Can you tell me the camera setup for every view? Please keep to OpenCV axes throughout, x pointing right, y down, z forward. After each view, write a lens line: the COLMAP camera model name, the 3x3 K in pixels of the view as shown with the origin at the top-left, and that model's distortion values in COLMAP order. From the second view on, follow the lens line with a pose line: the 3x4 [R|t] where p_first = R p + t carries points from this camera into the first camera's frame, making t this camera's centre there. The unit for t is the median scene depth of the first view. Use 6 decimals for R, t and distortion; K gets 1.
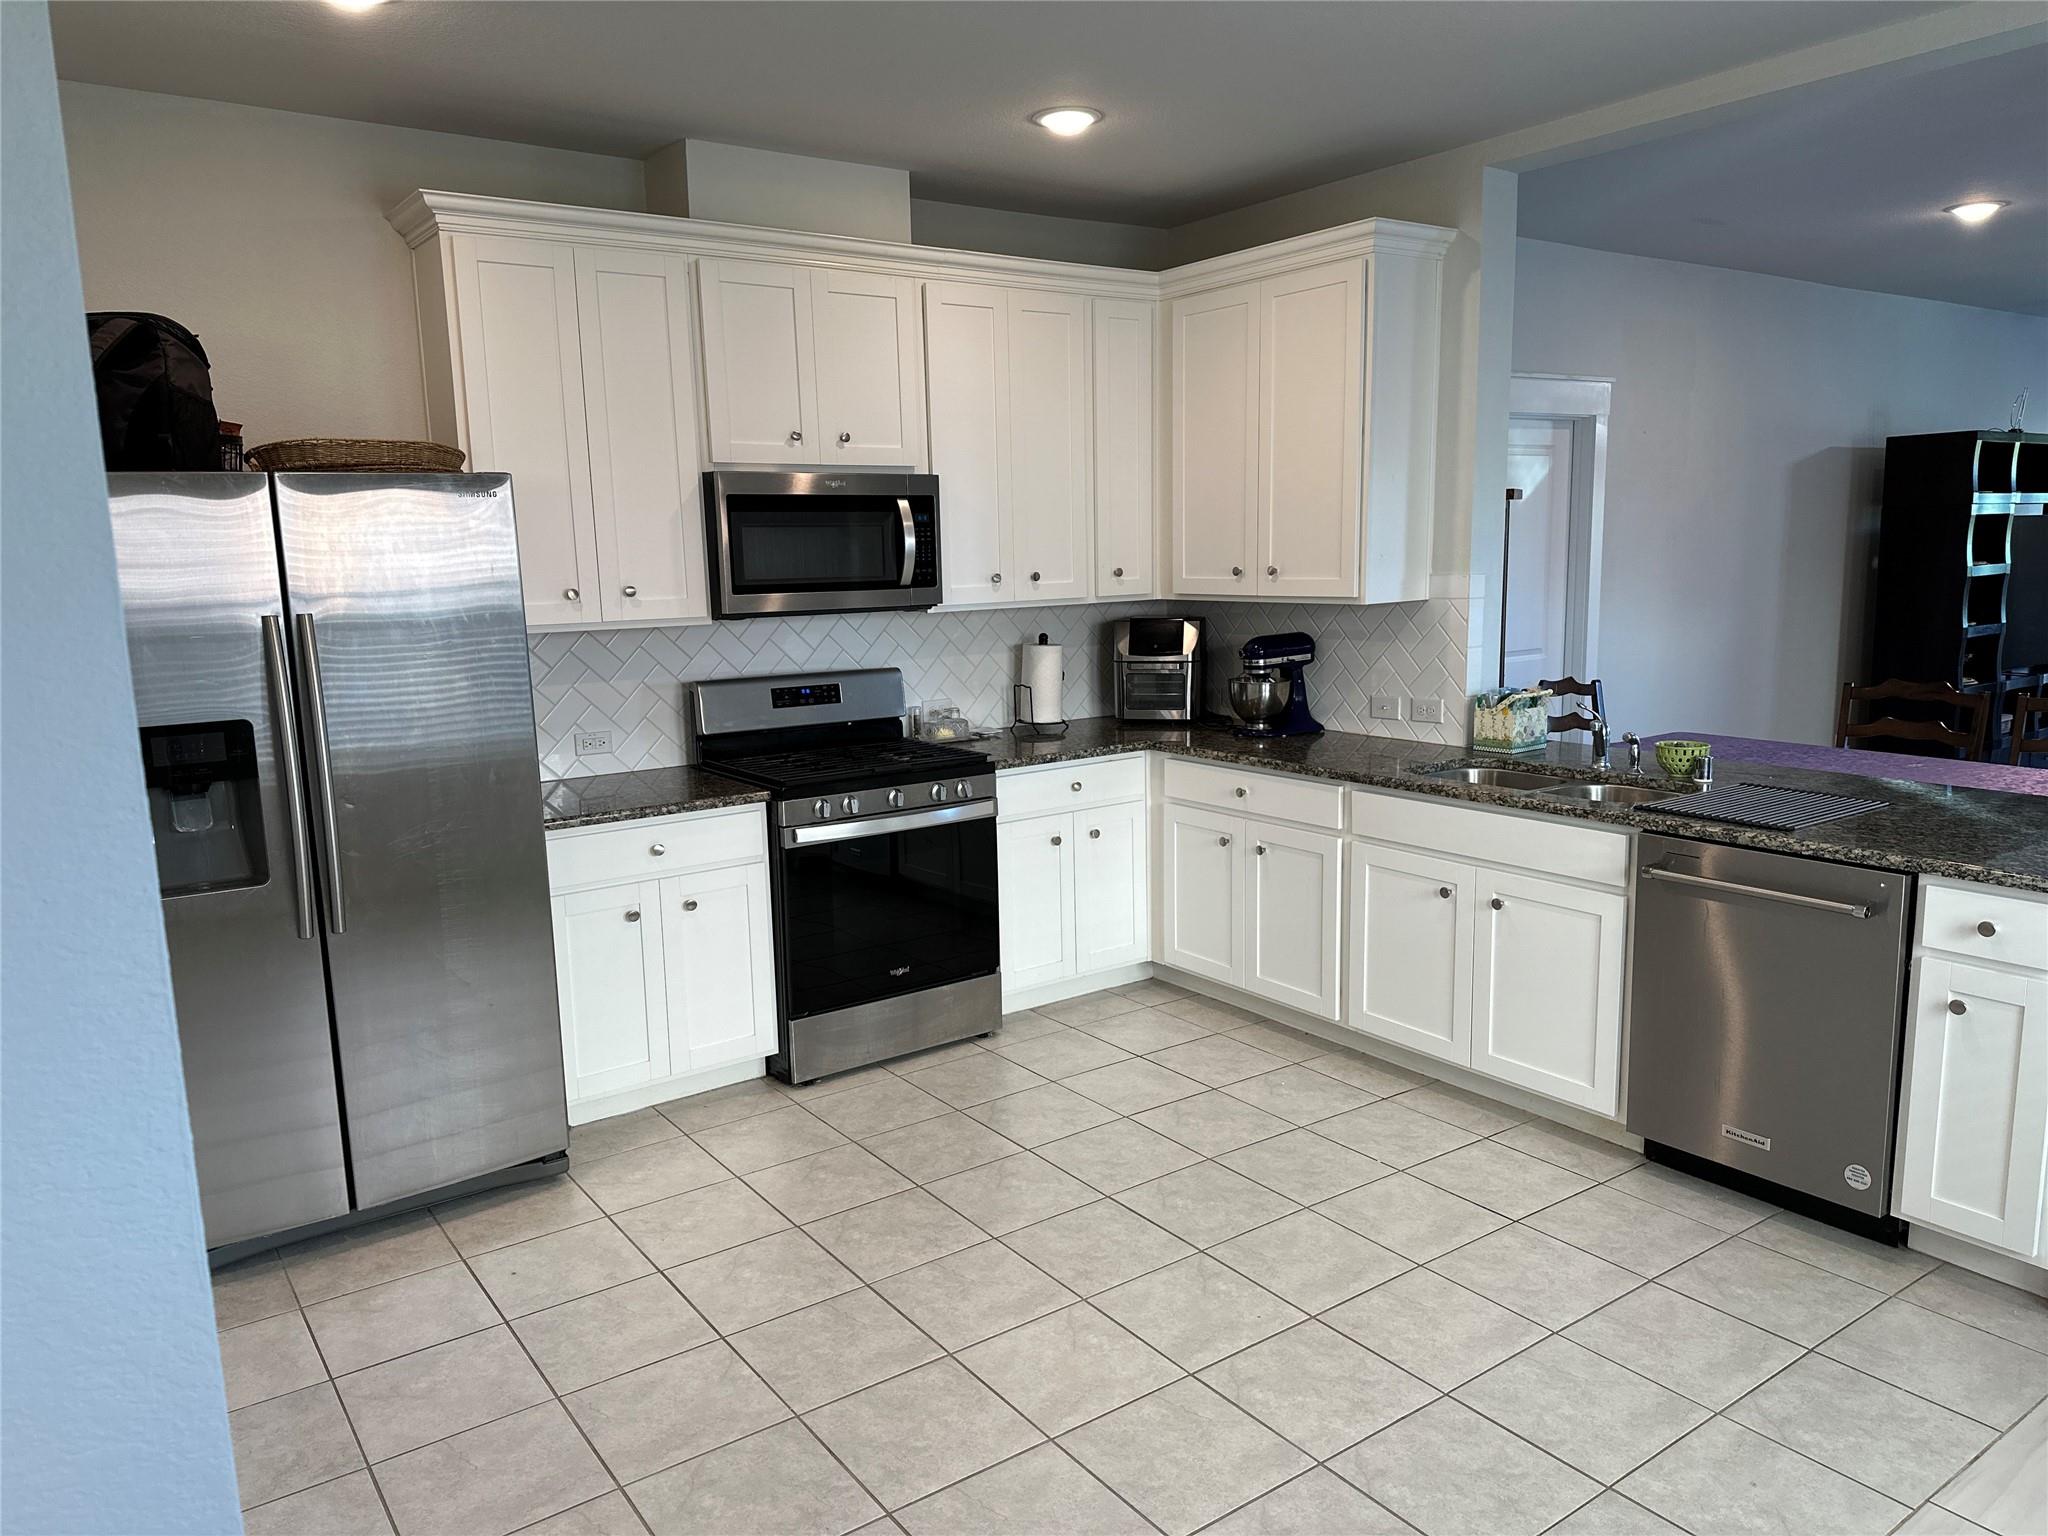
lens RADIAL K [[1429.0, 0, 1007.5], [0, 1429.0, 787.4], [0, 0, 1]] dist [0.071643, -0.075545]
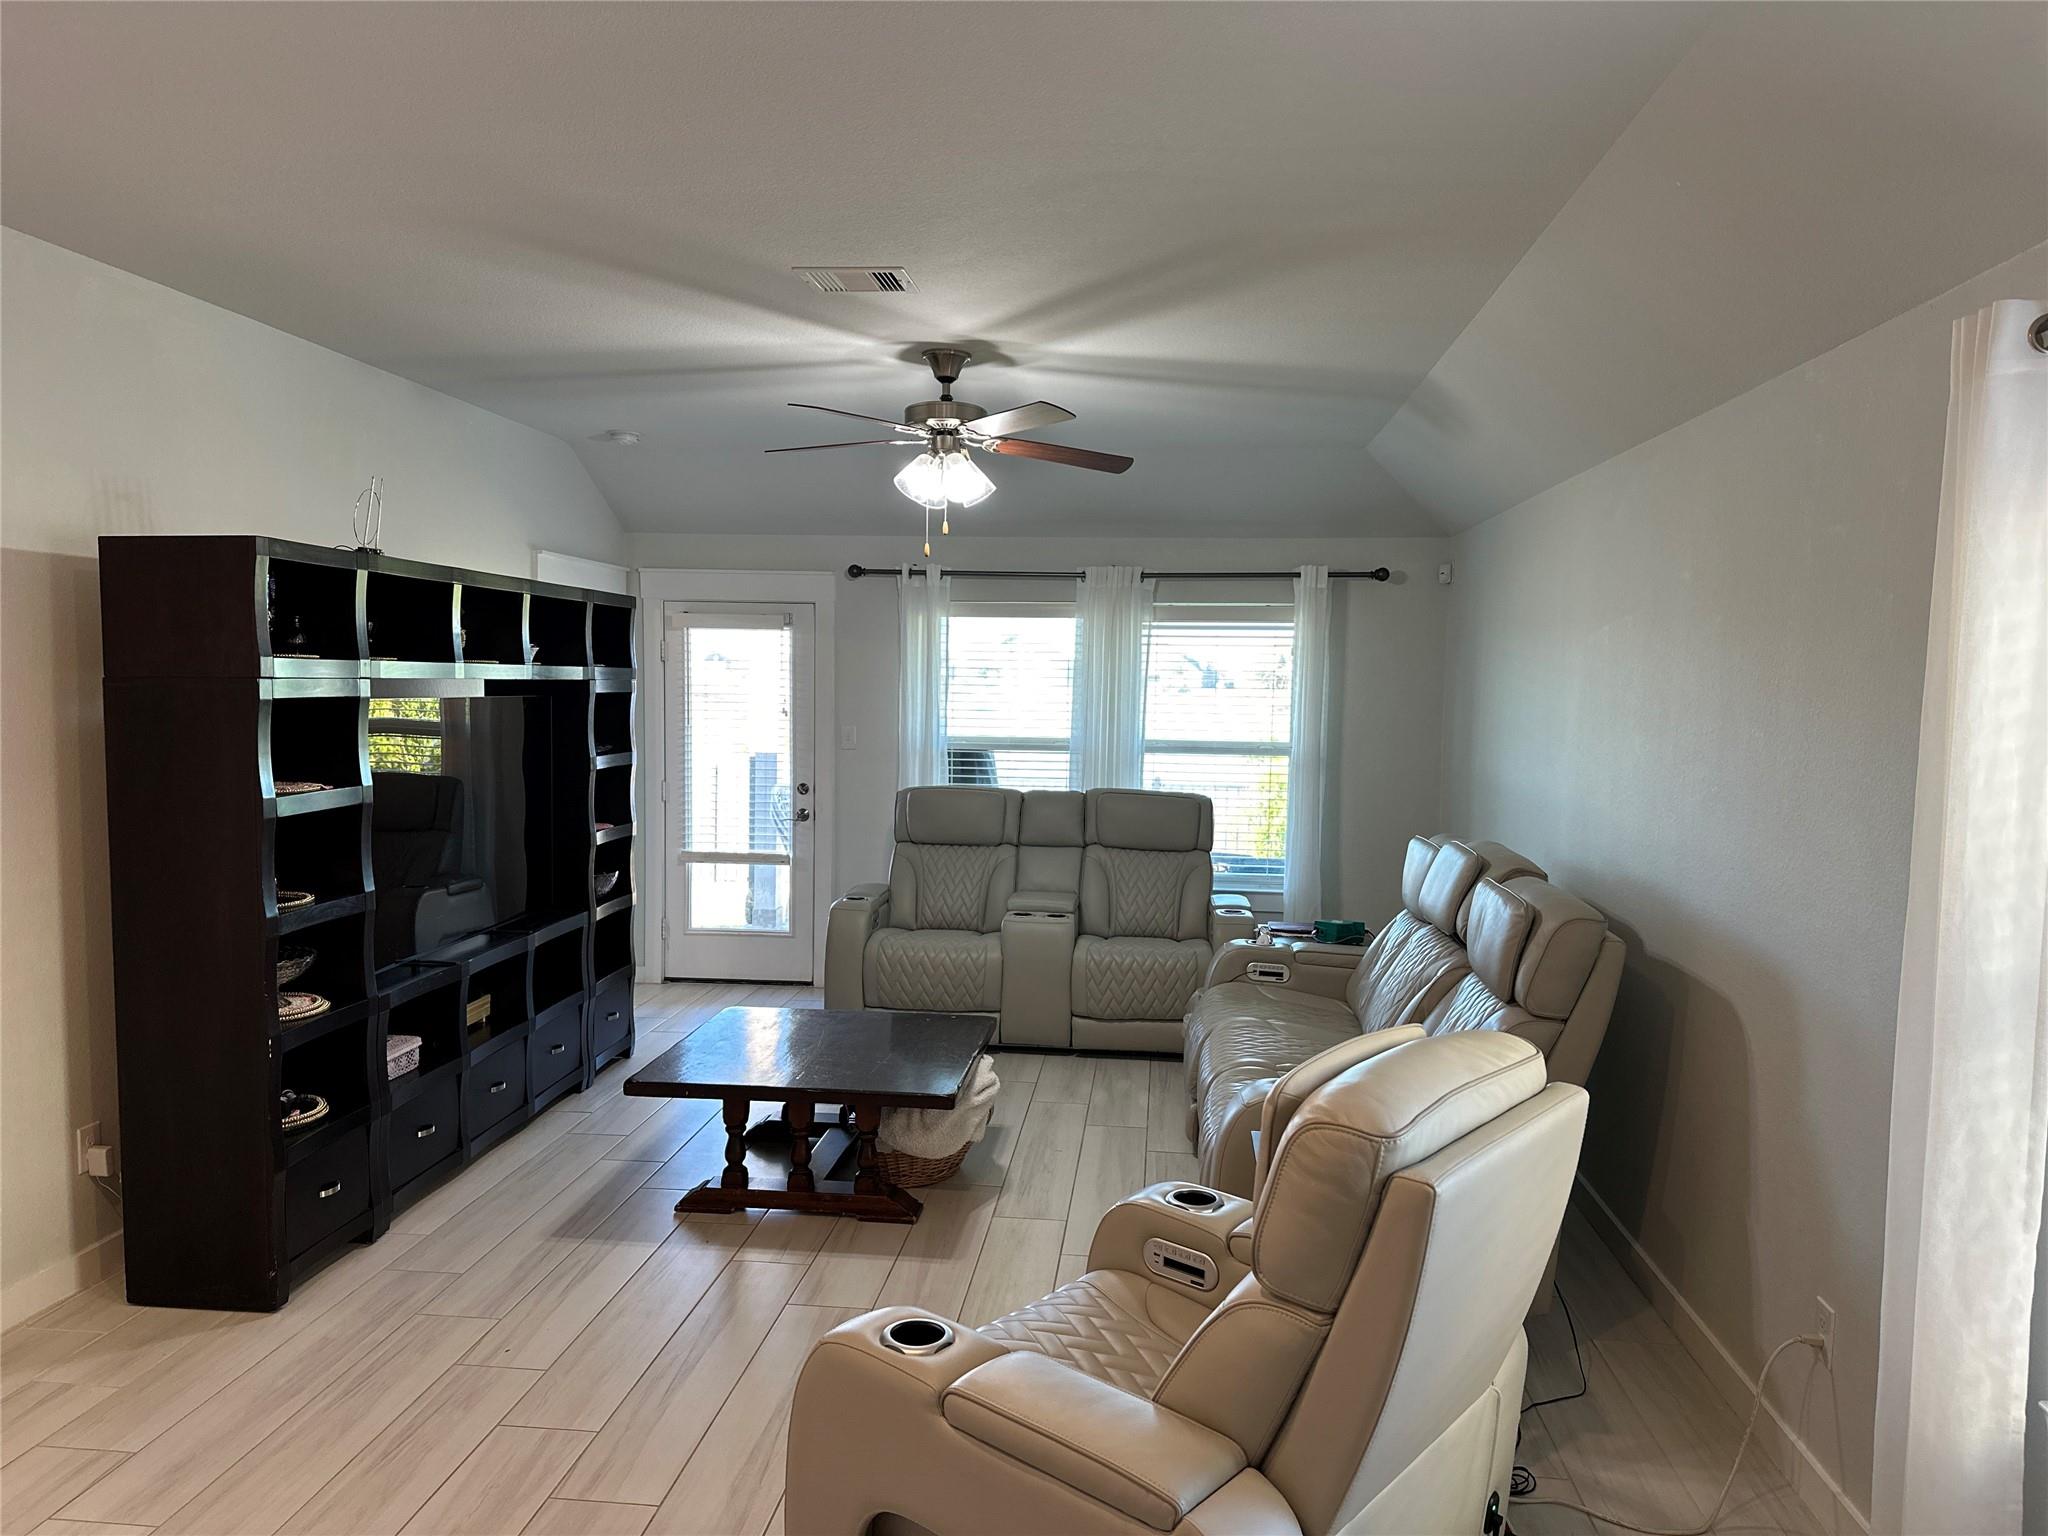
lens RADIAL K [[1429.0, 0, 1020.2], [0, 1429.0, 766.3], [0, 0, 1]] dist [0.071643, -0.075545]
pose [[0.664481, -0.011768, 0.747212, 0.764282], [0.097971, 0.992618, -0.071491, -0.168758], [-0.740855, 0.120709, 0.660729, 0.781139]]
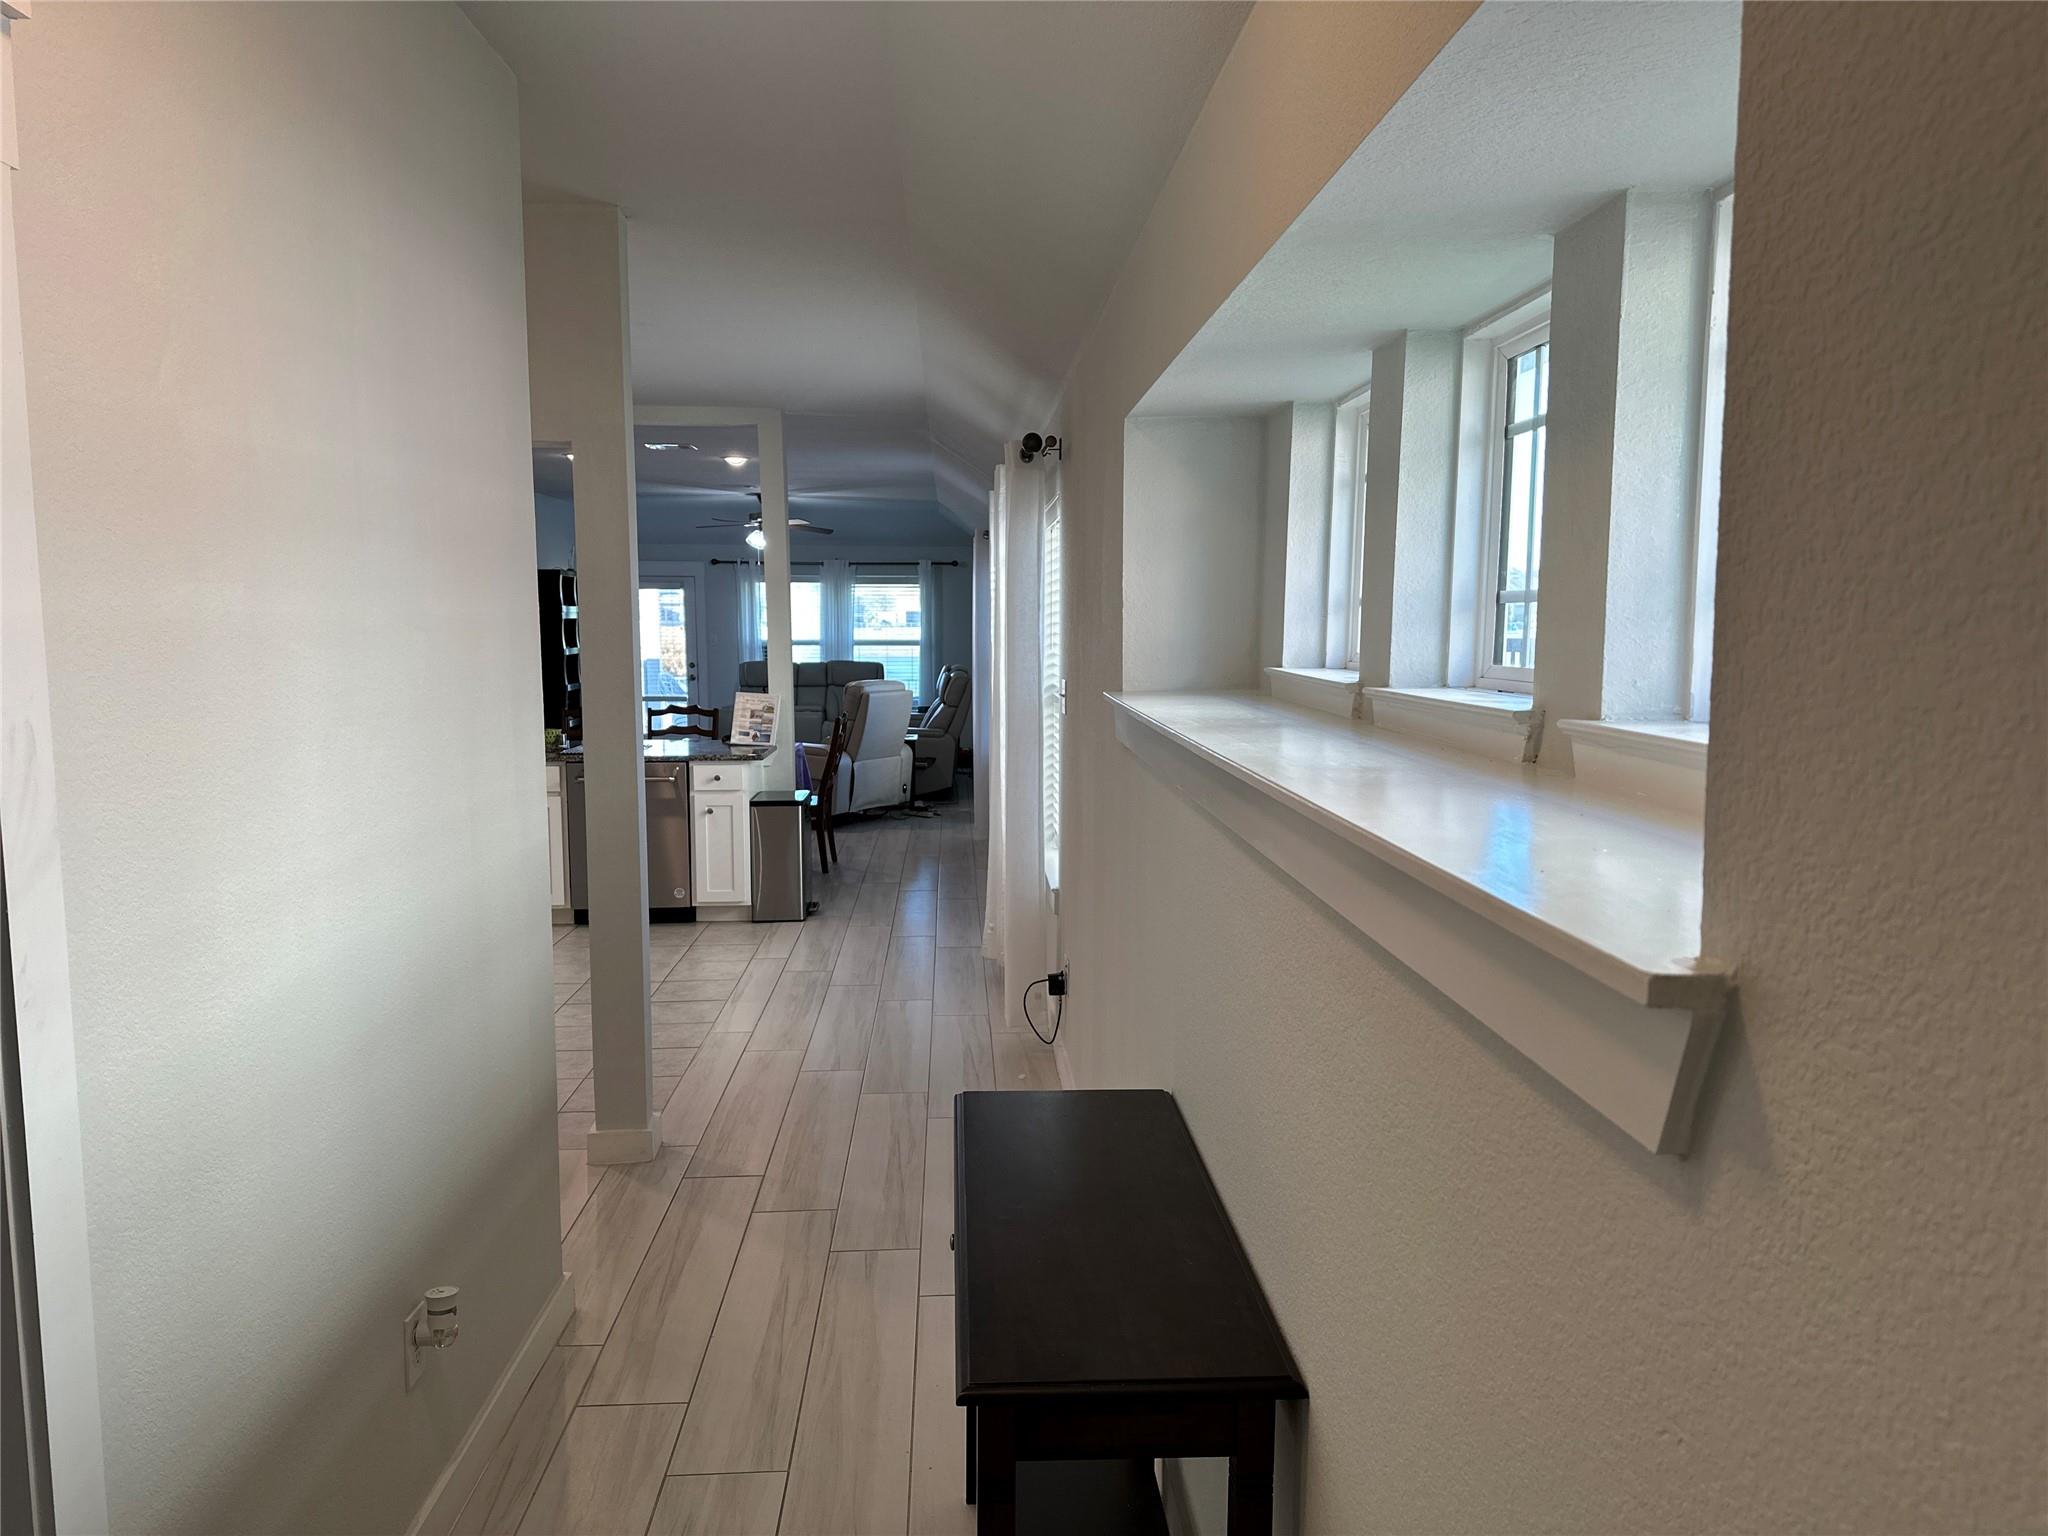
lens RADIAL K [[1429.0, 0, 1026.6], [0, 1429.0, 774.8], [0, 0, 1]] dist [0.071643, -0.075545]
pose [[0.536948, -0.067913, 0.840877, -0.767748], [0.131330, 0.991331, -0.003797, 0.114088], [-0.833330, 0.112471, 0.541212, -0.548436]]
